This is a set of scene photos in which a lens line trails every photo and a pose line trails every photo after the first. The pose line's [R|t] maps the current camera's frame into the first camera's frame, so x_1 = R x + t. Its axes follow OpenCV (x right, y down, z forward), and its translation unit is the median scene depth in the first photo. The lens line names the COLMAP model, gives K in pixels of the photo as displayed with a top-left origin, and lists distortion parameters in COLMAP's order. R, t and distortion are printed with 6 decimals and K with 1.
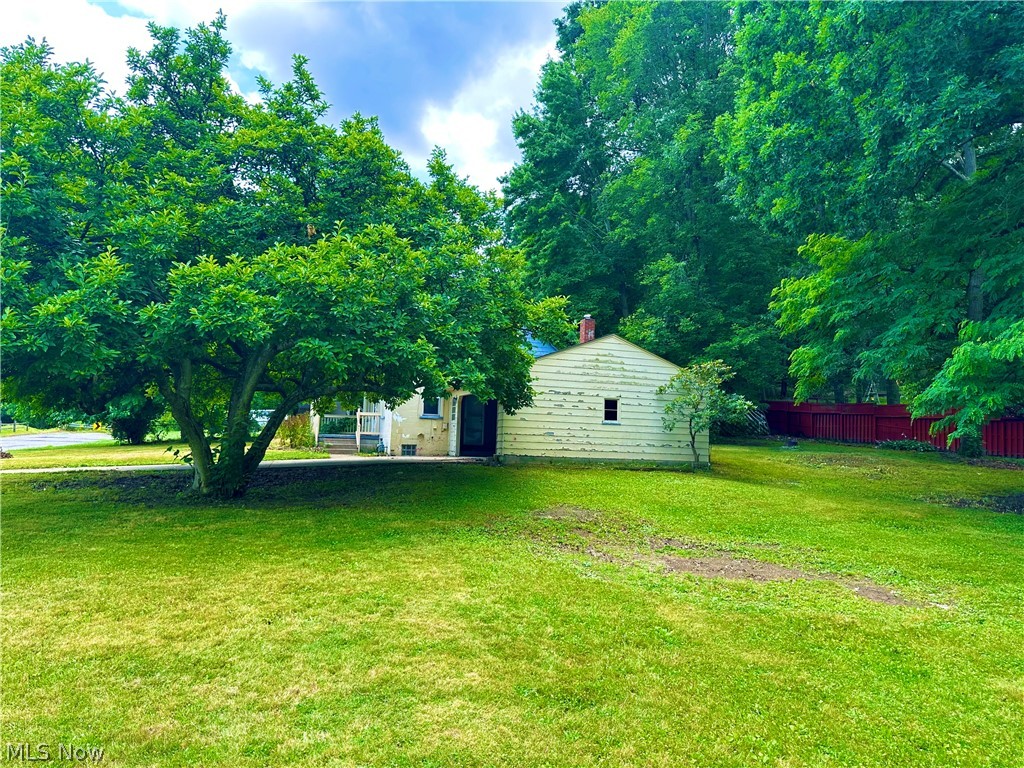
lens RADIAL K [[724.1, 0, 506.5], [0, 724.1, 384.1], [0, 0, 1]] dist [0.061023, -0.080119]
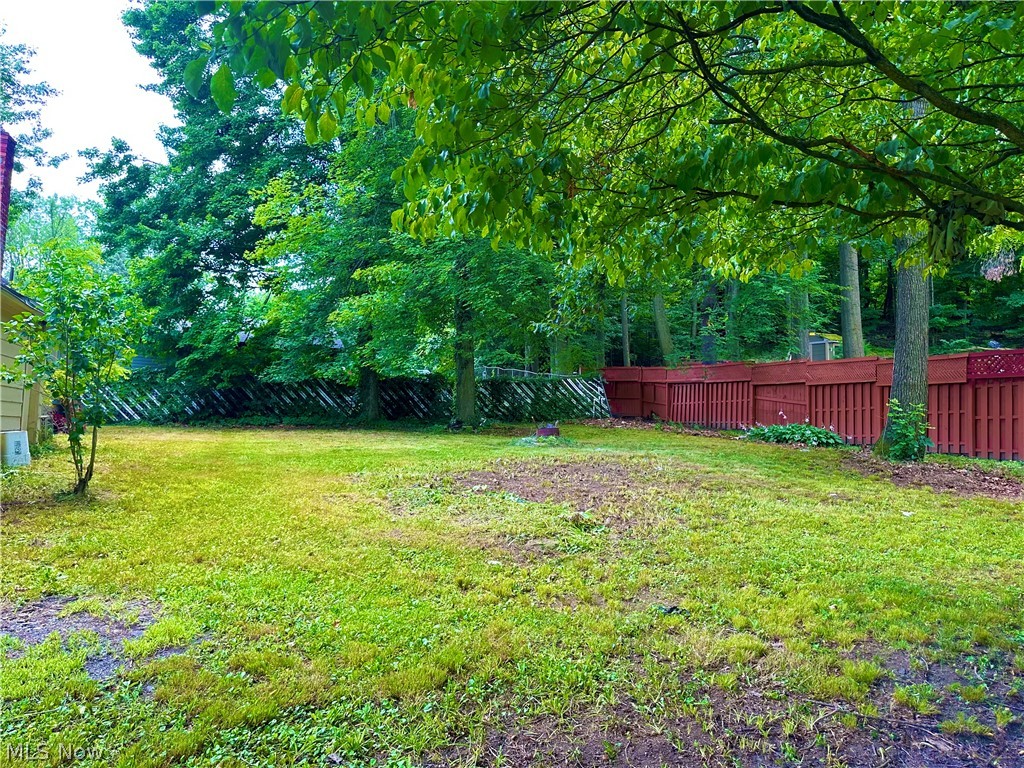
lens RADIAL K [[724.1, 0, 515.4], [0, 724.1, 381.1], [0, 0, 1]] dist [0.061023, -0.080119]
pose [[0.999015, 0.004768, 0.044107, 0.543298], [-0.005096, 0.999960, 0.007337, 0.071769], [-0.044071, -0.007554, 0.999000, 0.809258]]
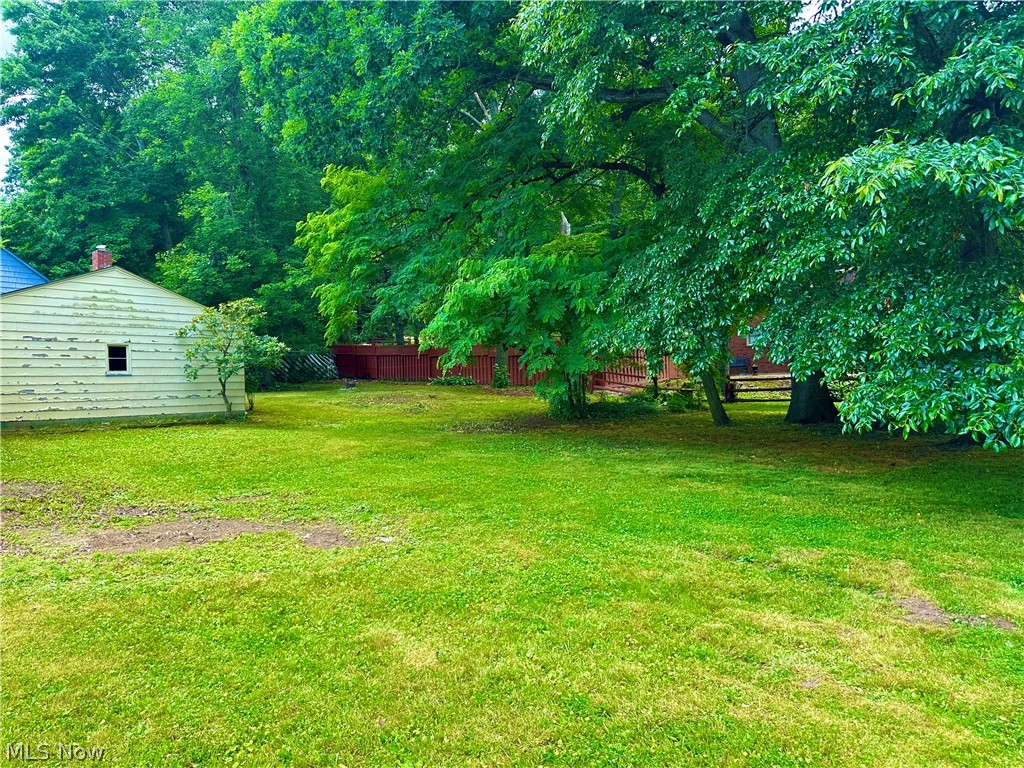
lens RADIAL K [[724.1, 0, 519.5], [0, 724.1, 392.8], [0, 0, 1]] dist [0.061023, -0.080119]
pose [[0.846847, -0.066300, 0.527687, 0.089145], [0.021971, 0.995713, 0.089845, 0.009592], [-0.531382, -0.064491, 0.844674, 0.037172]]
